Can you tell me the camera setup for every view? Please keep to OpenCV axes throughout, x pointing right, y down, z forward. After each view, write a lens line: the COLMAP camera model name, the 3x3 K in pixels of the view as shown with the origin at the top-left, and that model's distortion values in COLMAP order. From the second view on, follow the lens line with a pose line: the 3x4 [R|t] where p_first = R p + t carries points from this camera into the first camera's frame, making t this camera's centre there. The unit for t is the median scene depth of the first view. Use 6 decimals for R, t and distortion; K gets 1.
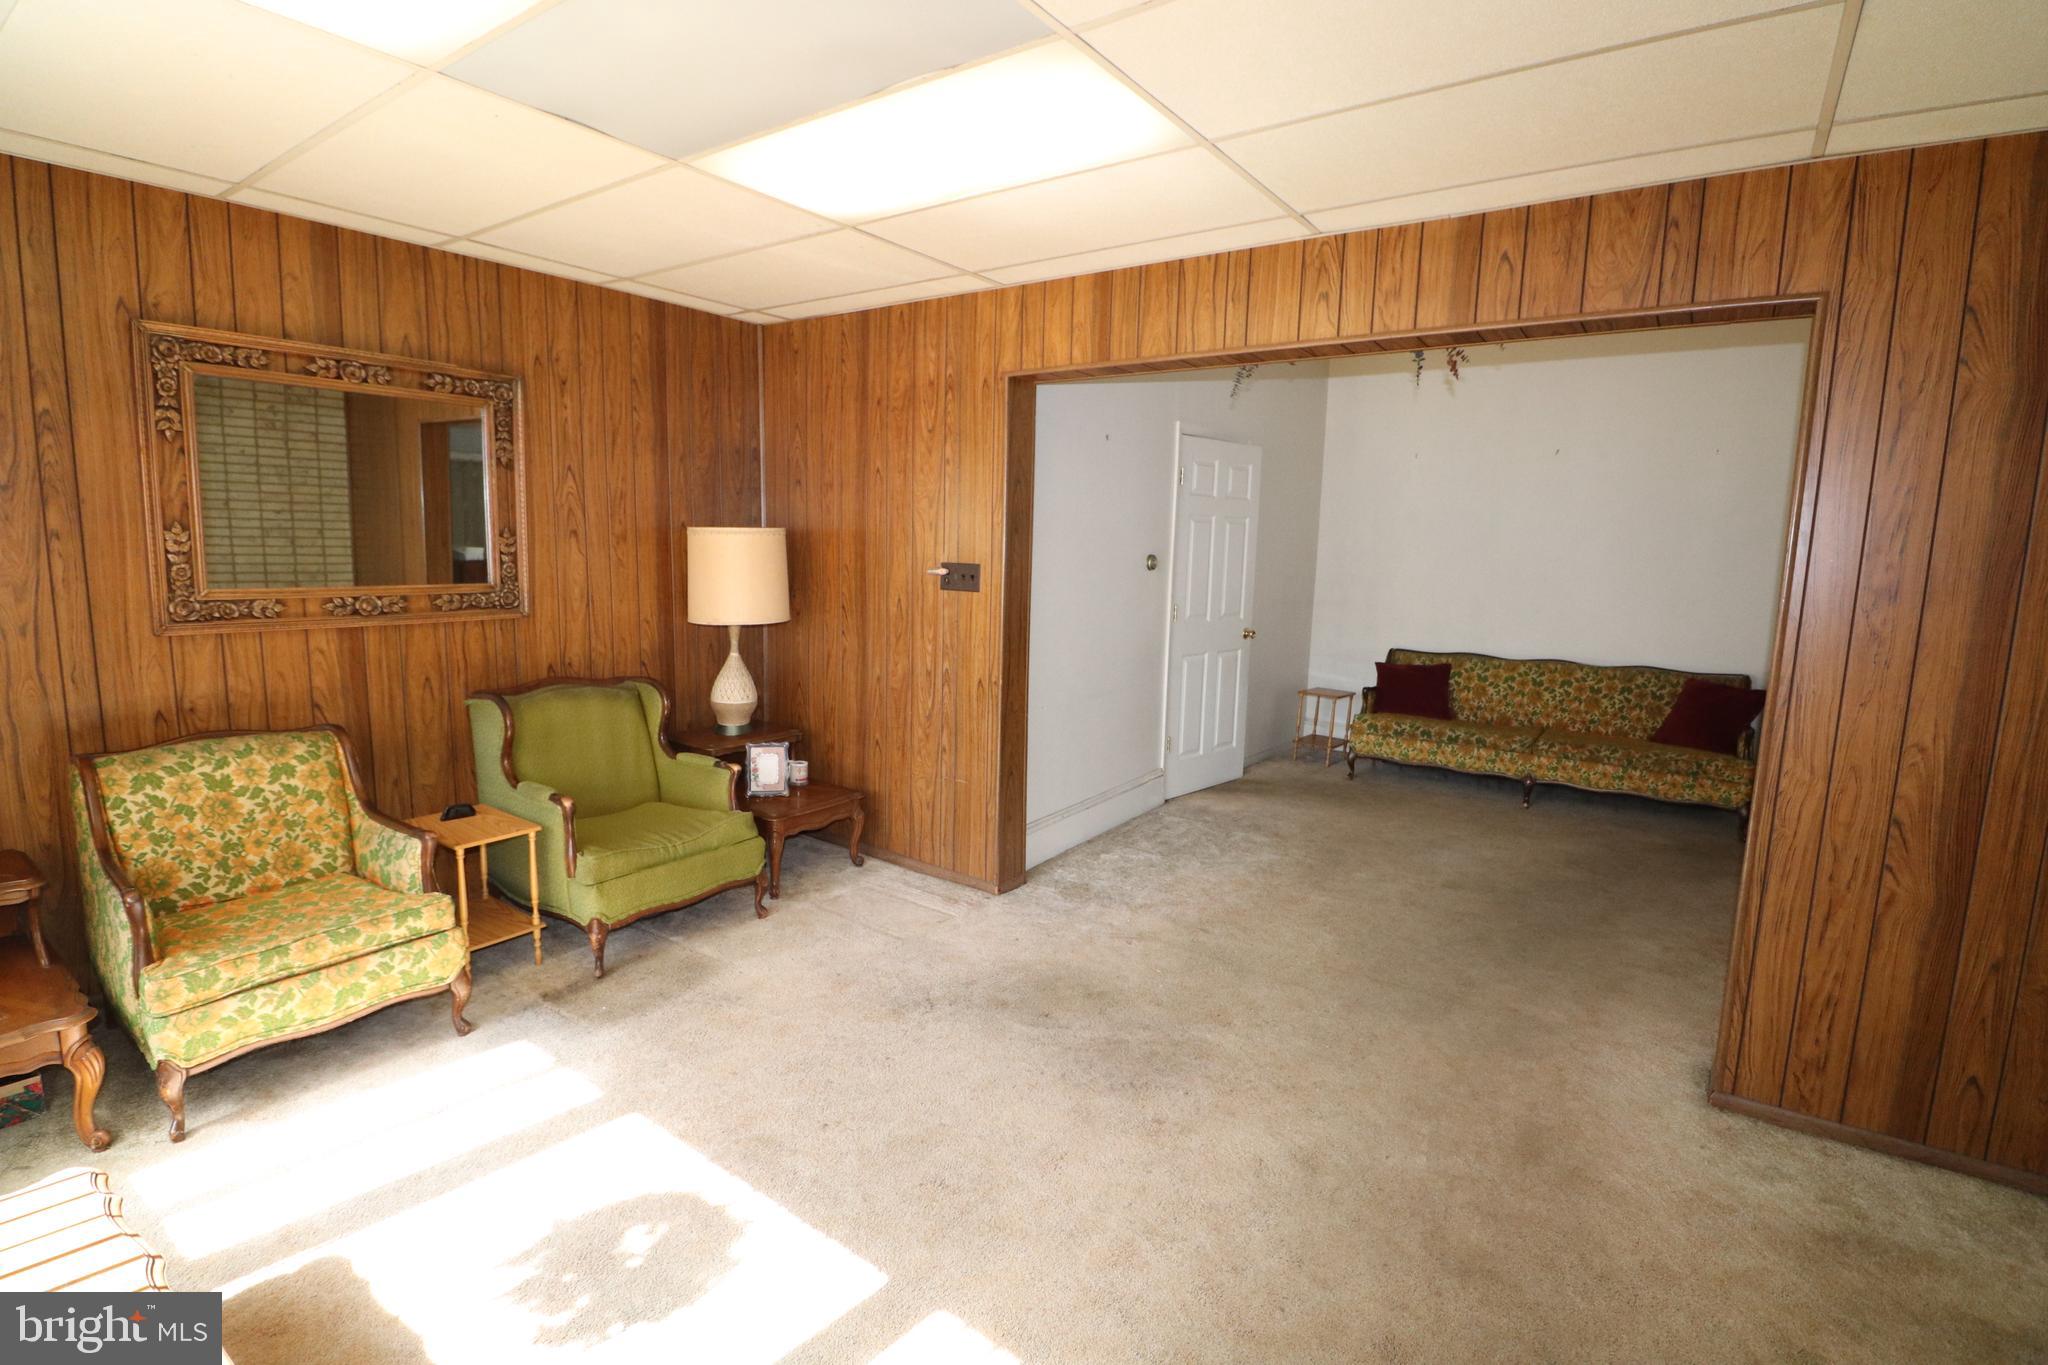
lens RADIAL K [[948.6, 0, 1024.9], [0, 948.6, 669.2], [0, 0, 1]] dist [-0.003138, -0.011111]
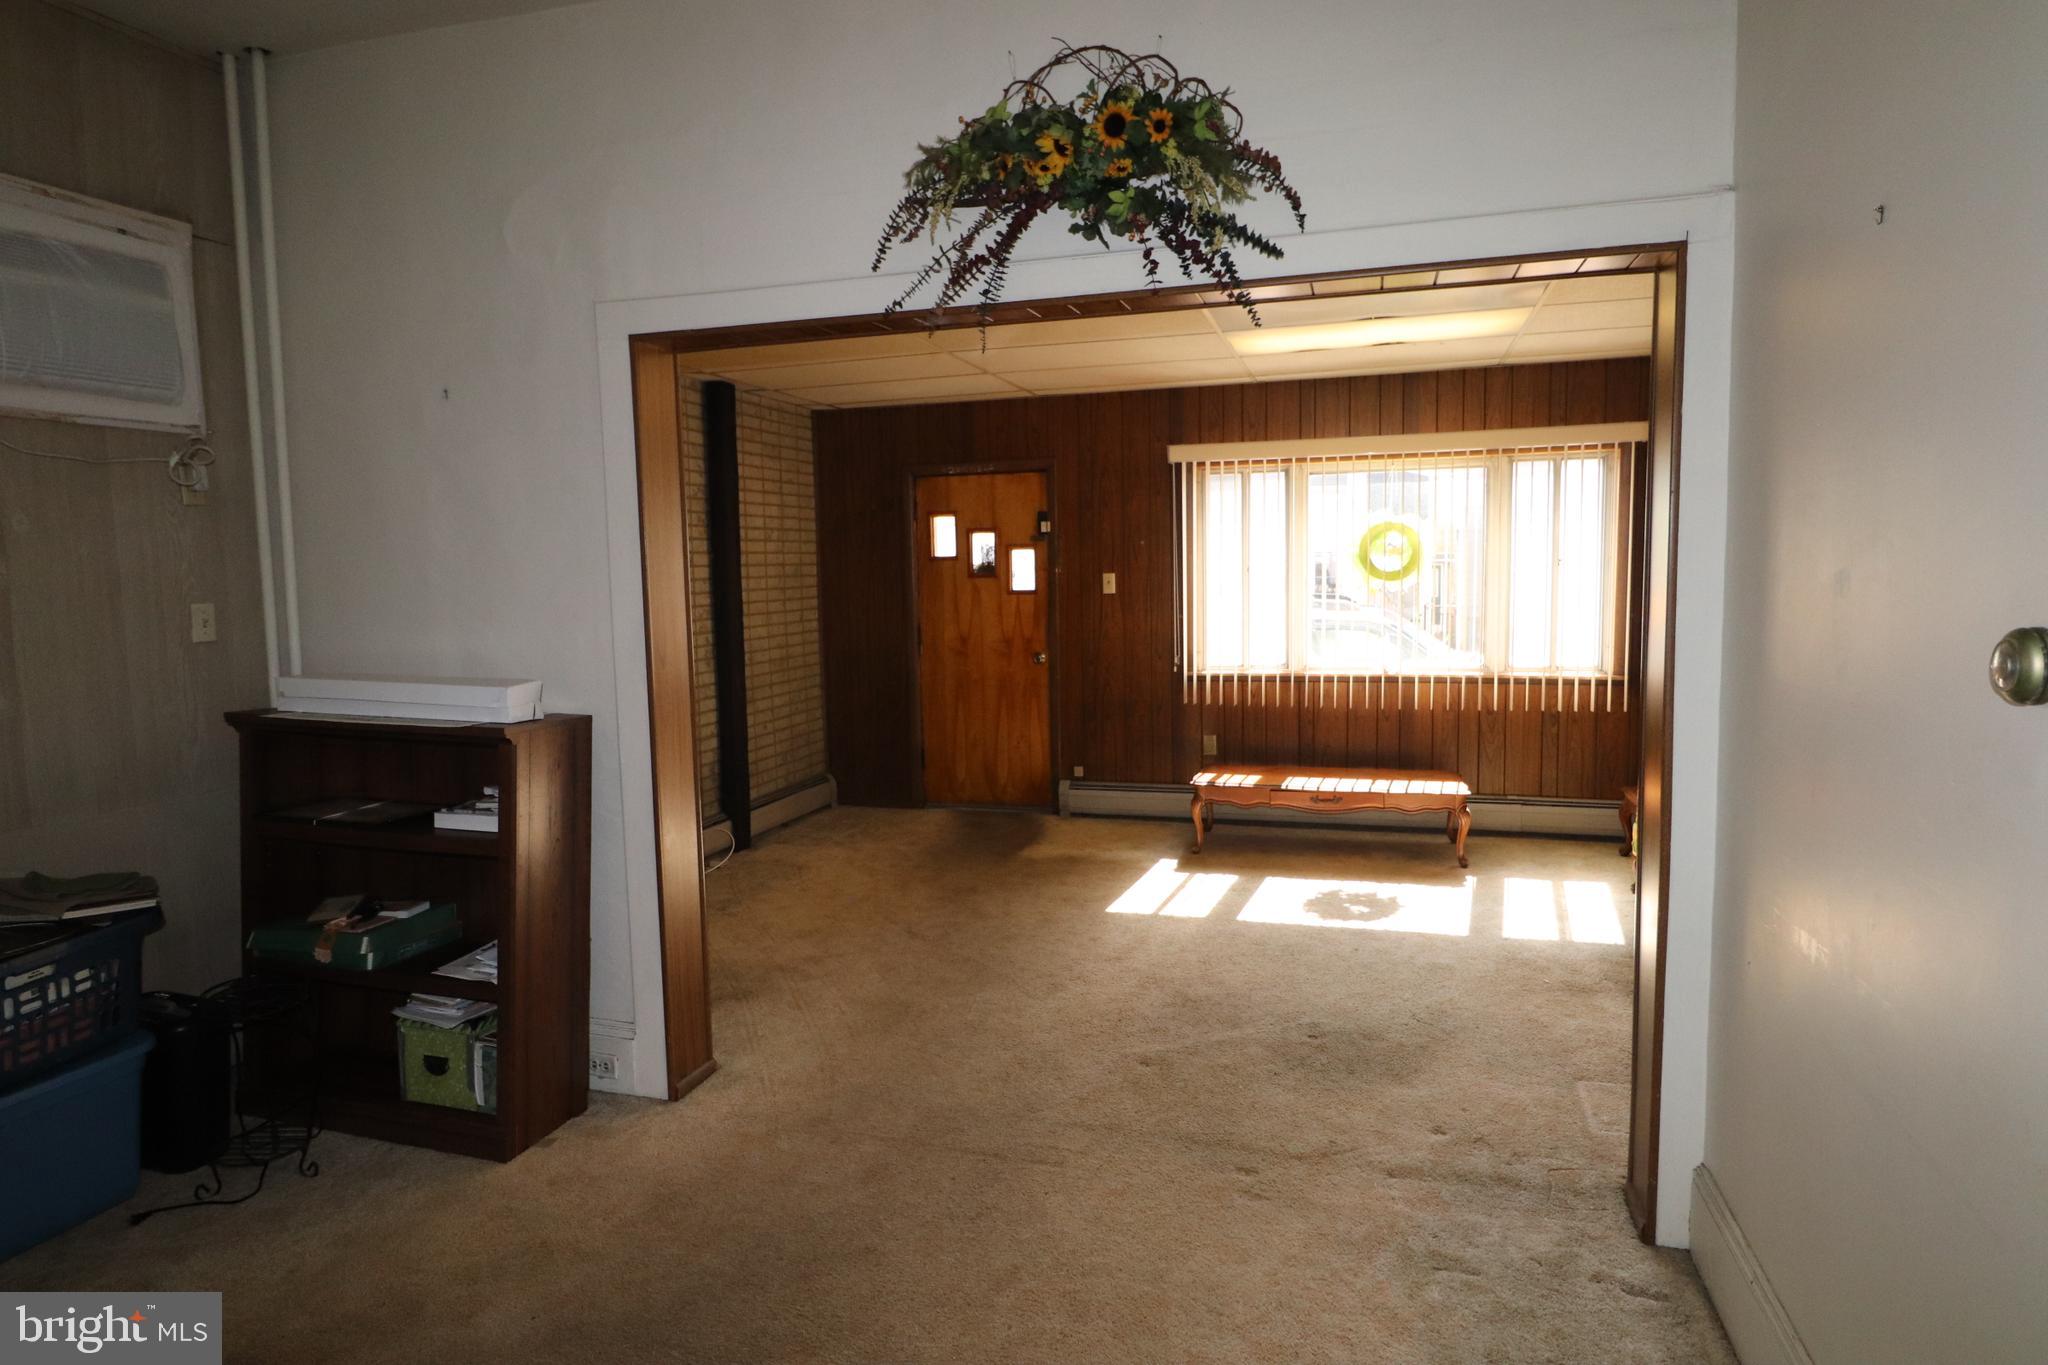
lens RADIAL K [[1135.7, 0, 1020.5], [0, 1135.7, 666.1], [0, 0, 1]] dist [0.006778, 0.000033]
pose [[-0.947307, 0.024710, -0.319373, 0.682878], [-0.046113, 0.976116, 0.212299, -0.253009], [0.316991, 0.215840, -0.923542, 1.901330]]
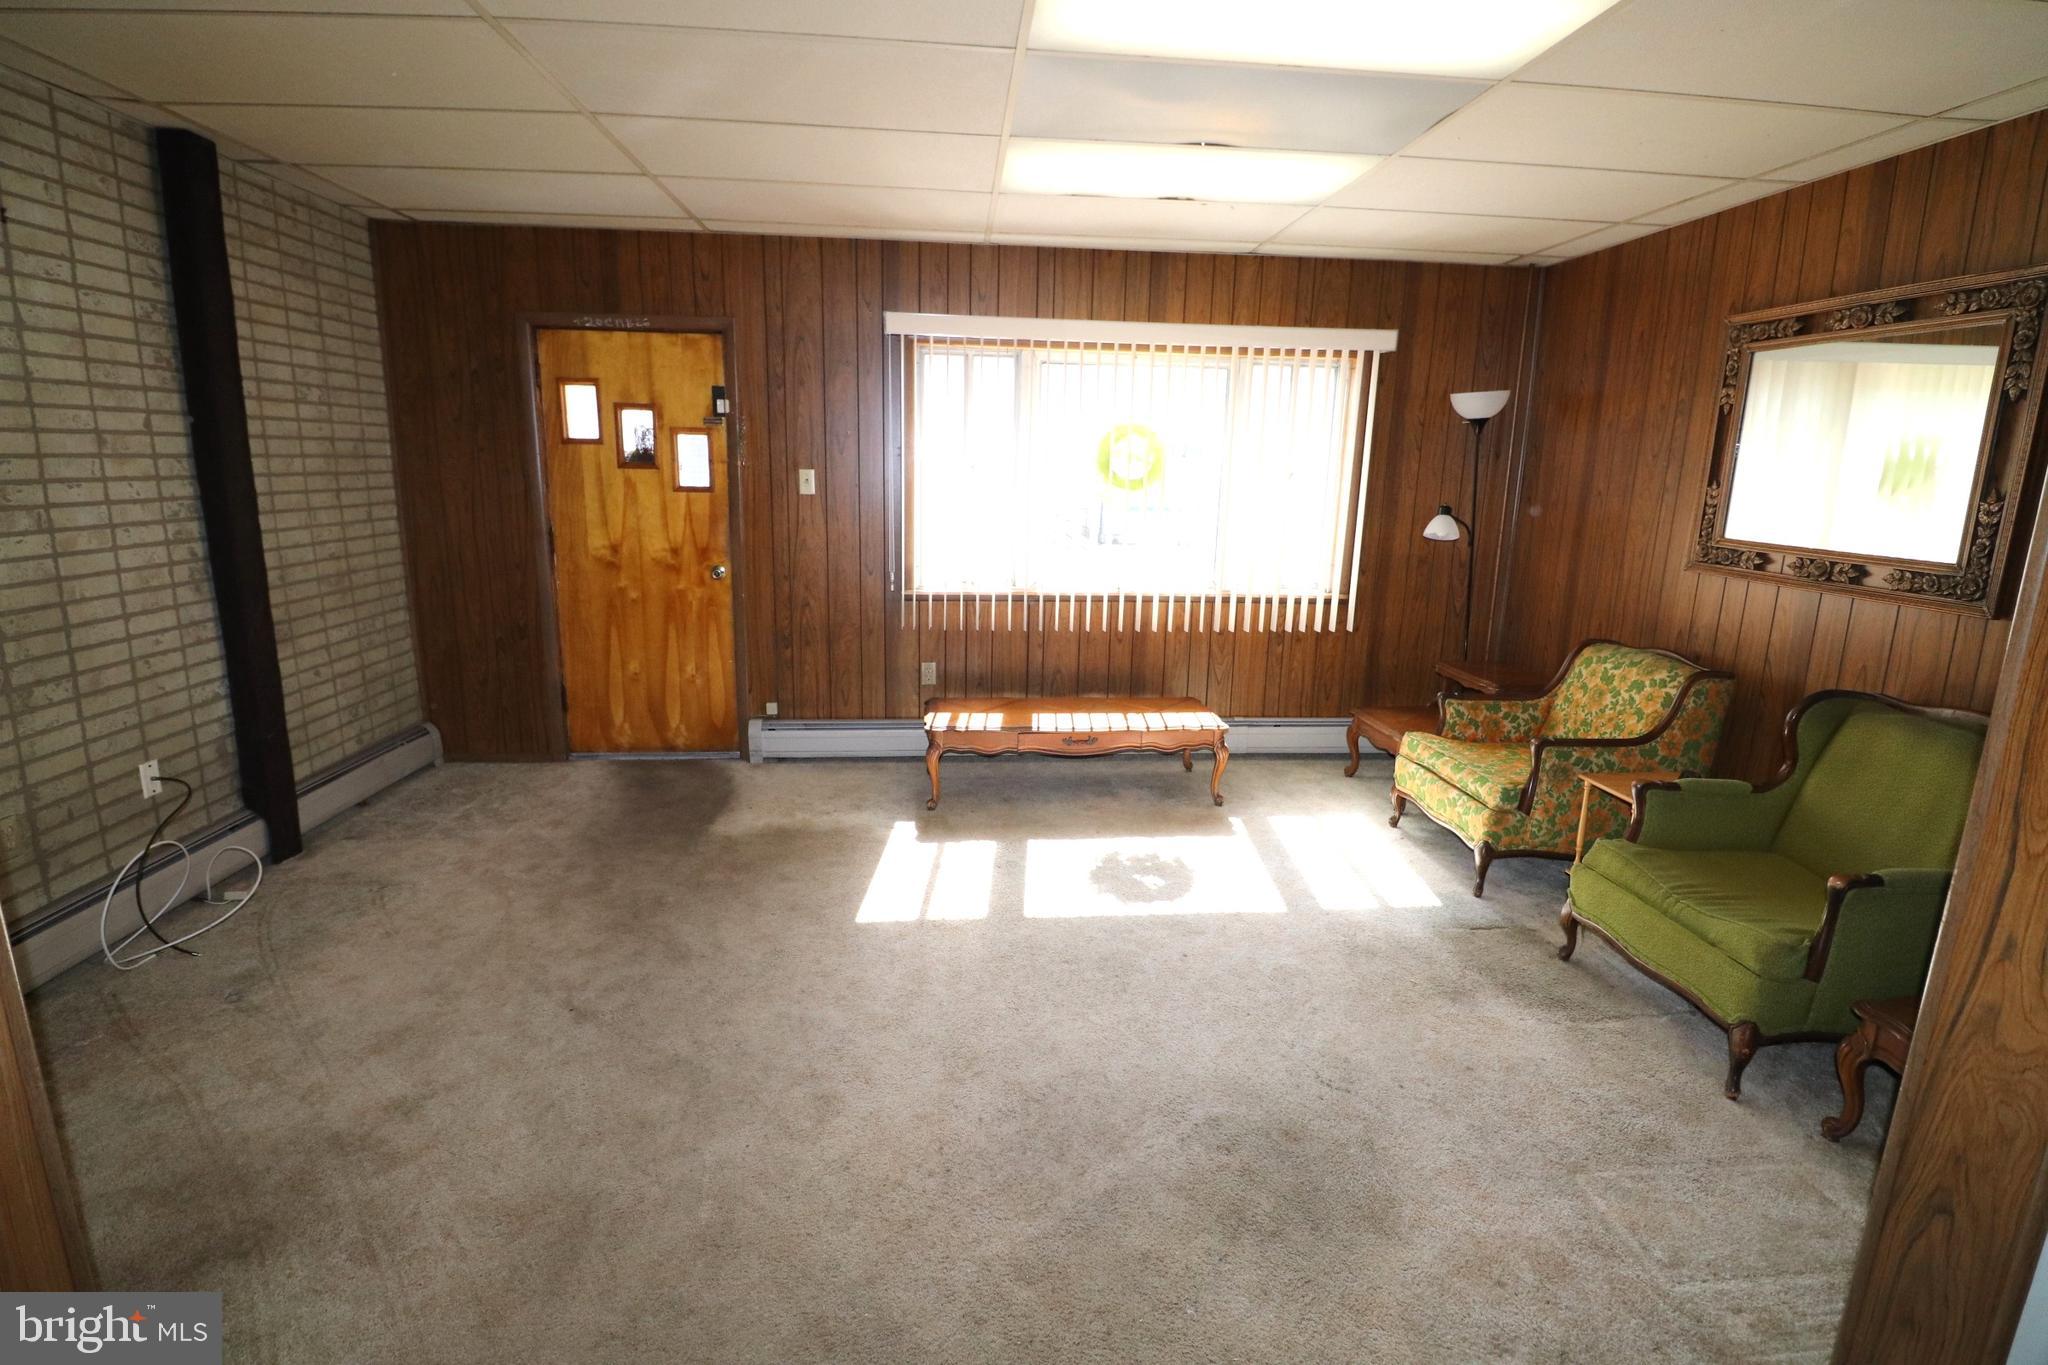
lens RADIAL K [[948.6, 0, 1024.9], [0, 948.6, 662.3], [0, 0, 1]] dist [-0.003138, -0.011111]
pose [[-0.758143, 0.094254, -0.645241, 0.552781], [-0.129090, 0.948222, 0.290190, -0.161857], [0.639184, 0.303300, -0.706720, 1.277292]]
